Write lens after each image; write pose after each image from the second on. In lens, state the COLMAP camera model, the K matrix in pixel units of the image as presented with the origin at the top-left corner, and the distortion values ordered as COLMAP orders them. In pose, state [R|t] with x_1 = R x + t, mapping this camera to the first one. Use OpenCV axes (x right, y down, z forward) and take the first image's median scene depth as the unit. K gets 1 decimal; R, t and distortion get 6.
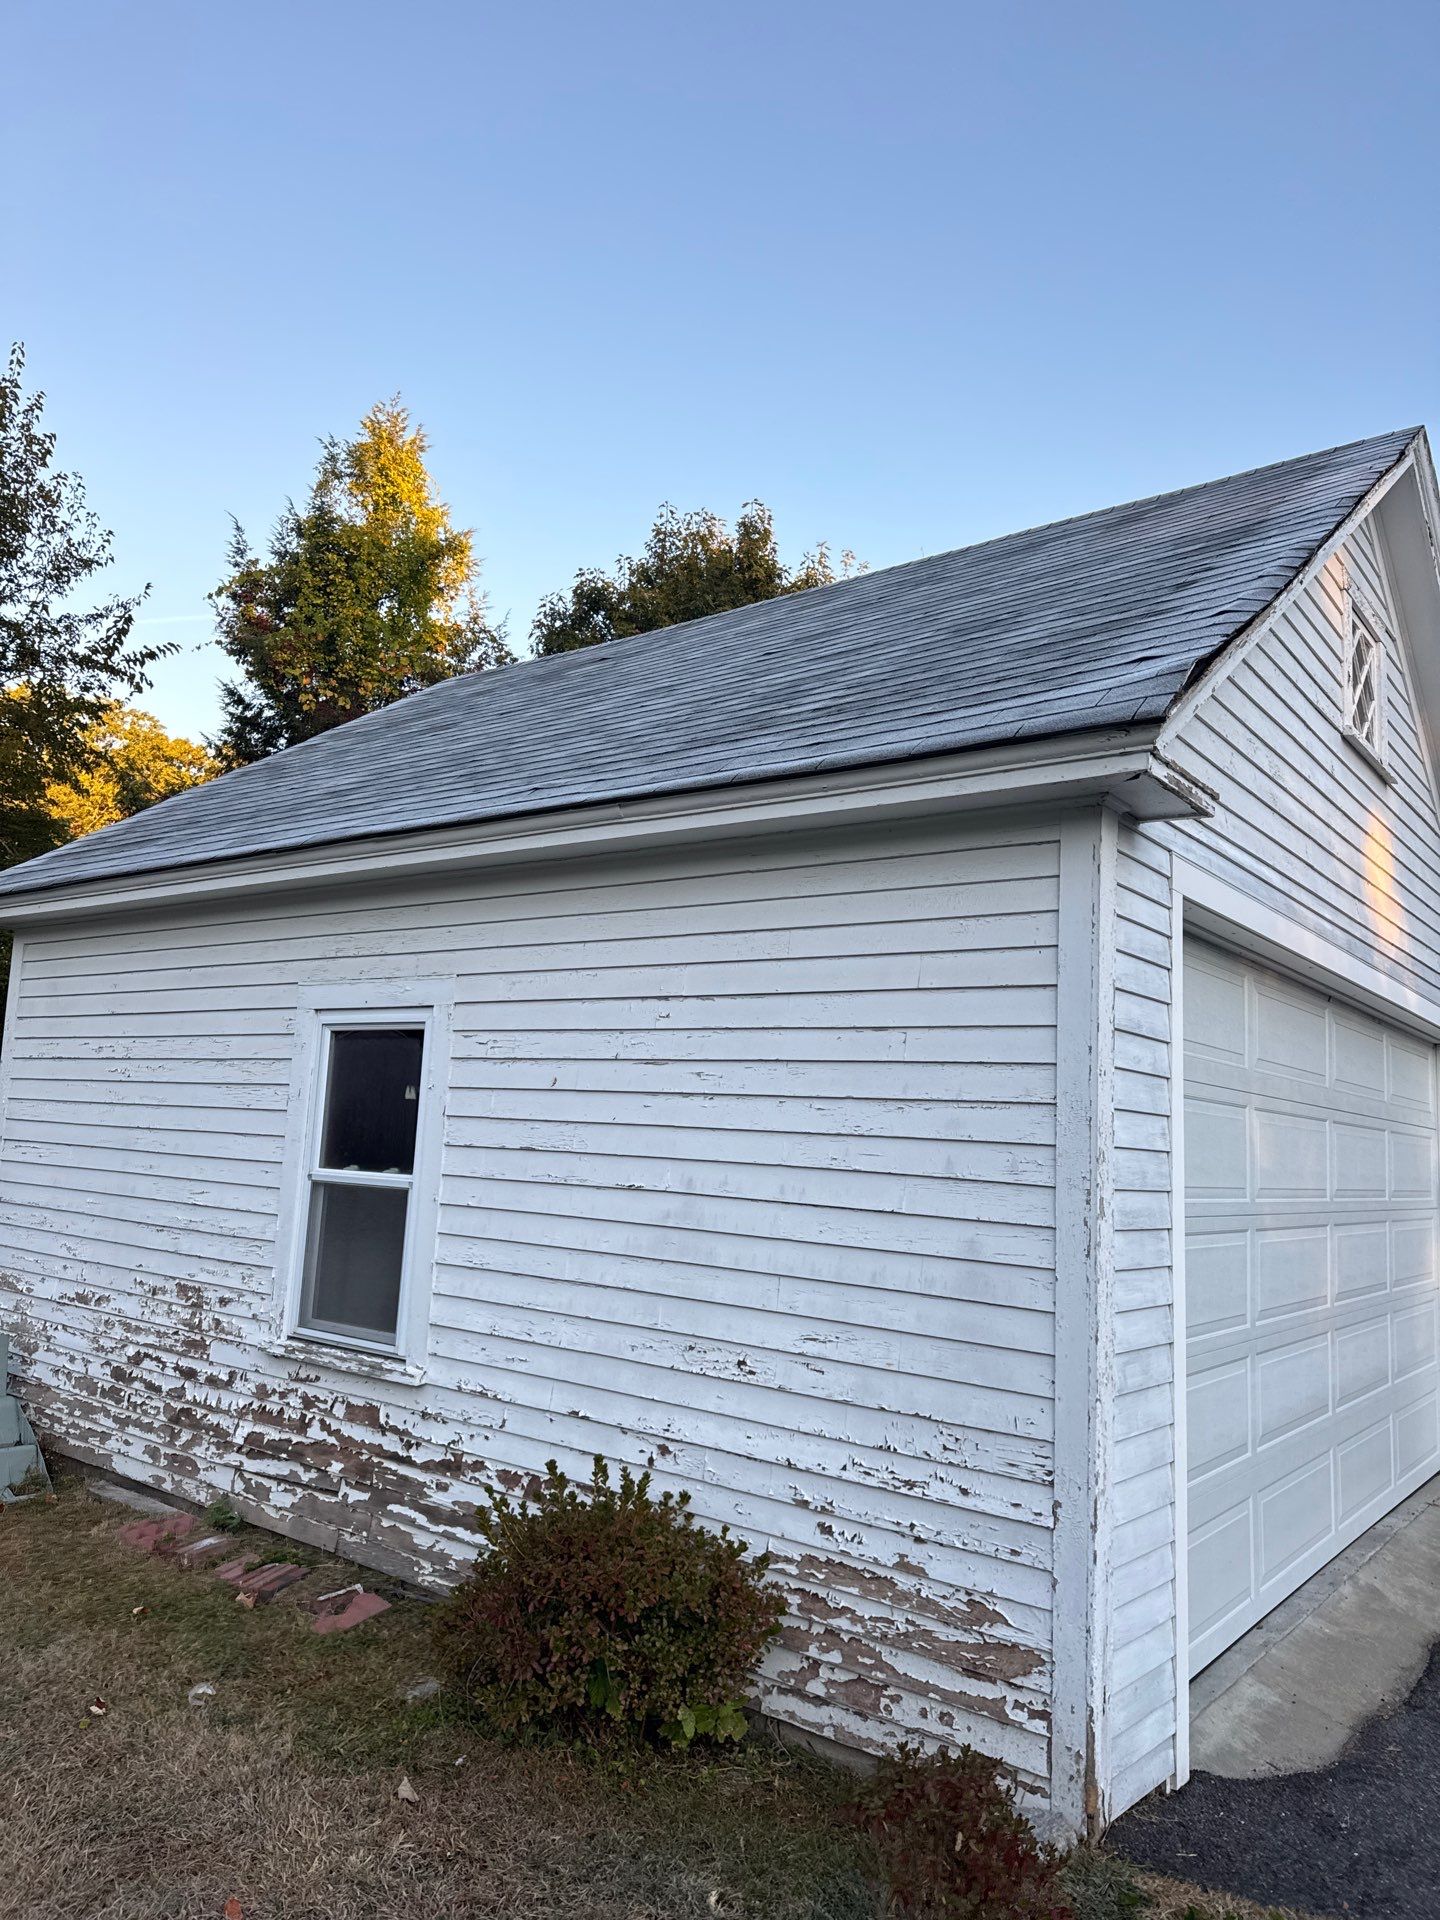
lens RADIAL K [[1353.7, 0, 711.0], [0, 1353.7, 965.0], [0, 0, 1]] dist [0.040811, -0.041849]
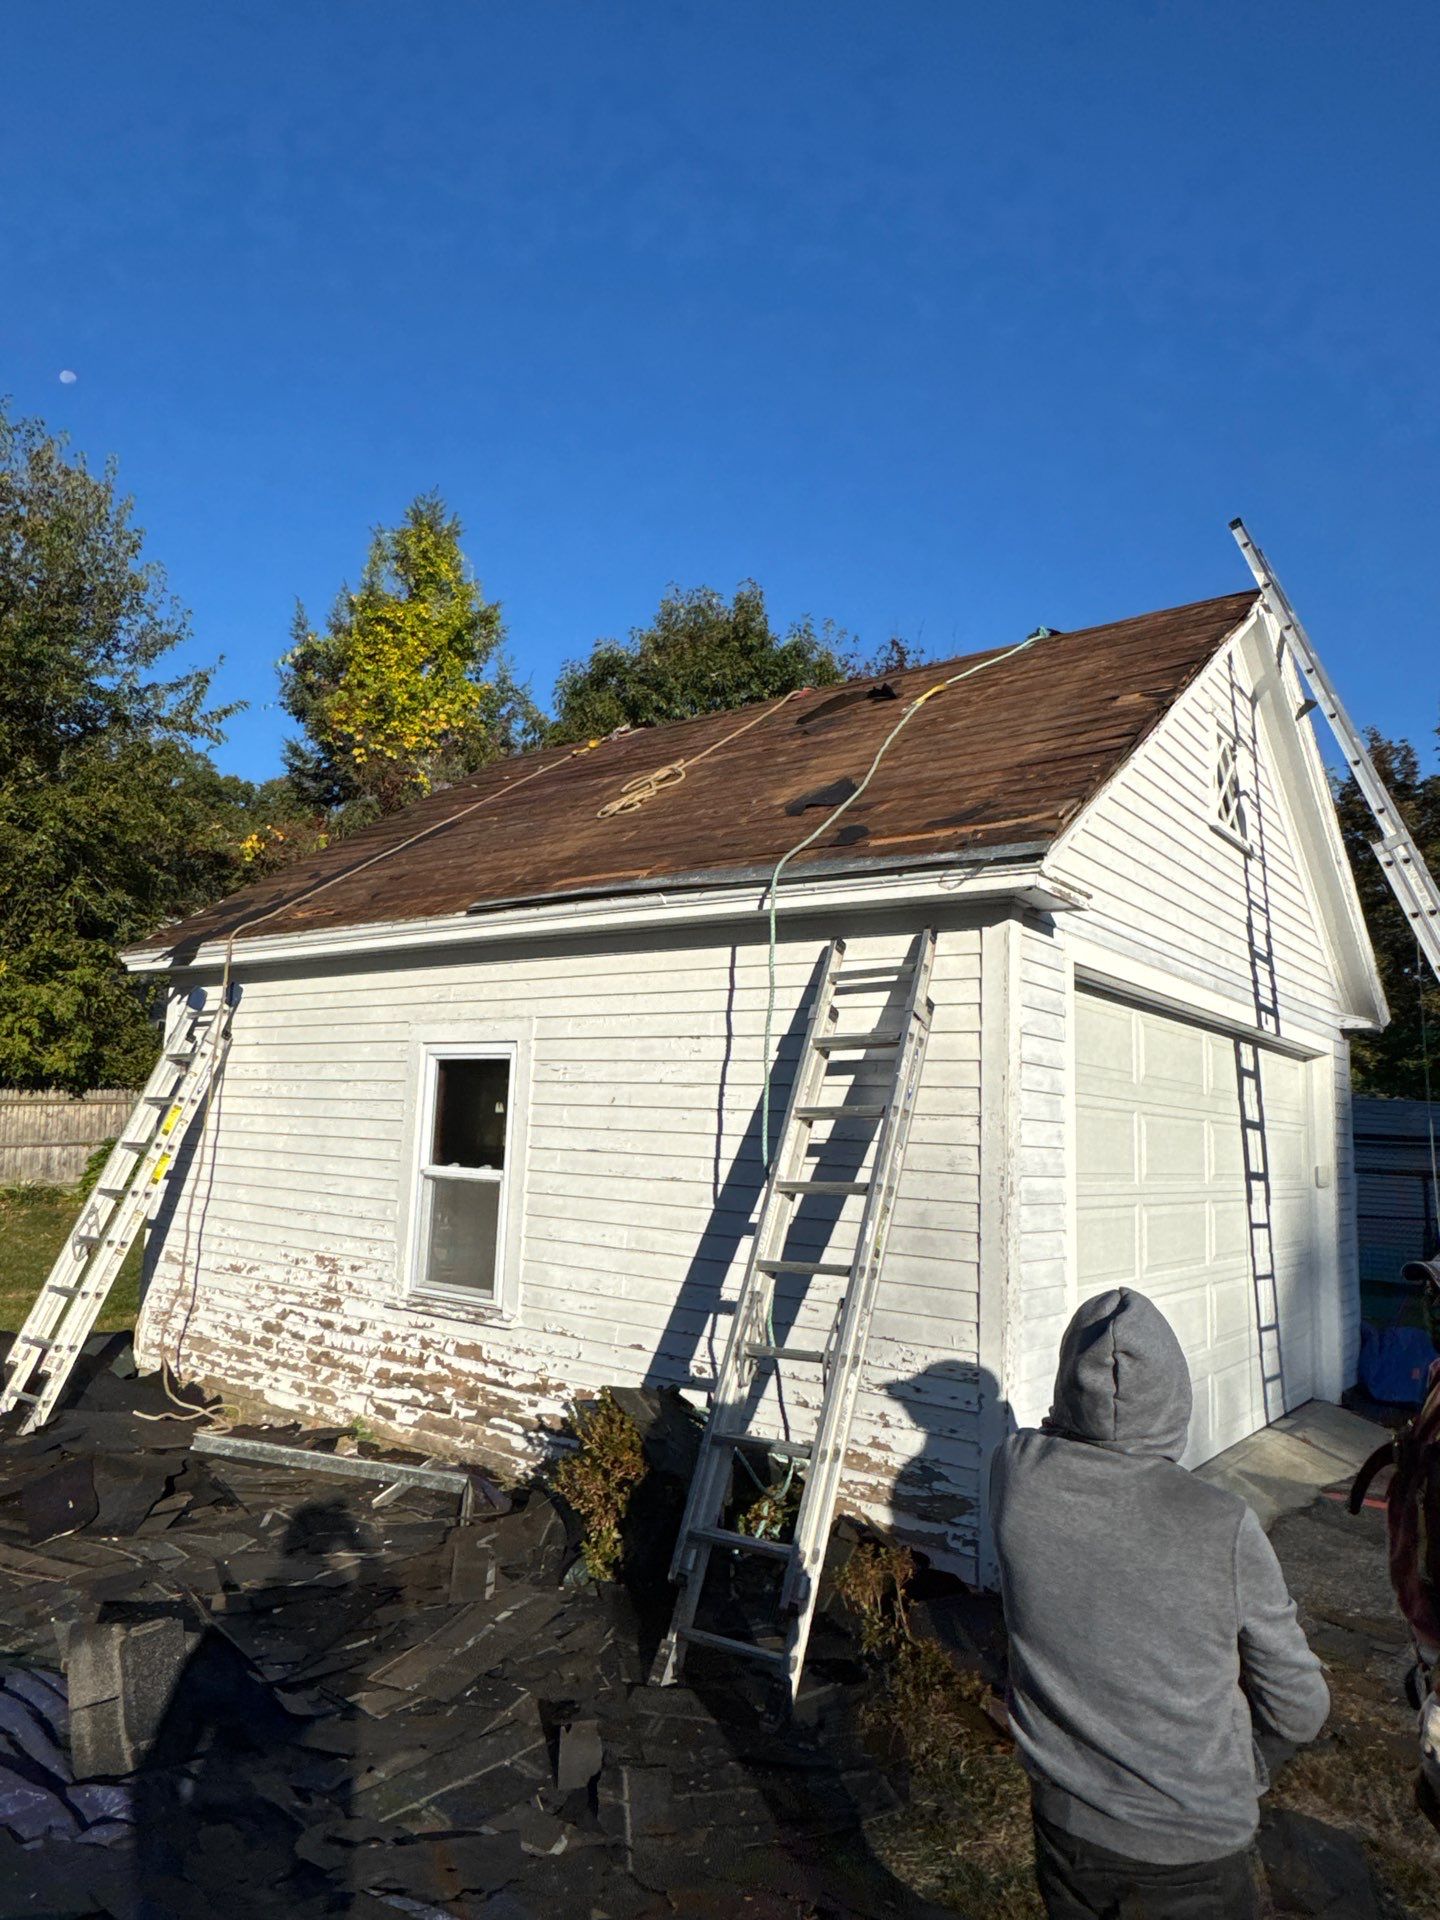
lens RADIAL K [[1242.4, 0, 705.3], [0, 1242.4, 952.9], [0, 0, 1]] dist [0.007384, 0.006961]
pose [[0.999947, -0.009834, -0.003165, -0.017162], [0.009782, 0.999821, -0.016208, -0.032088], [0.003324, 0.016176, 0.999864, -0.195252]]
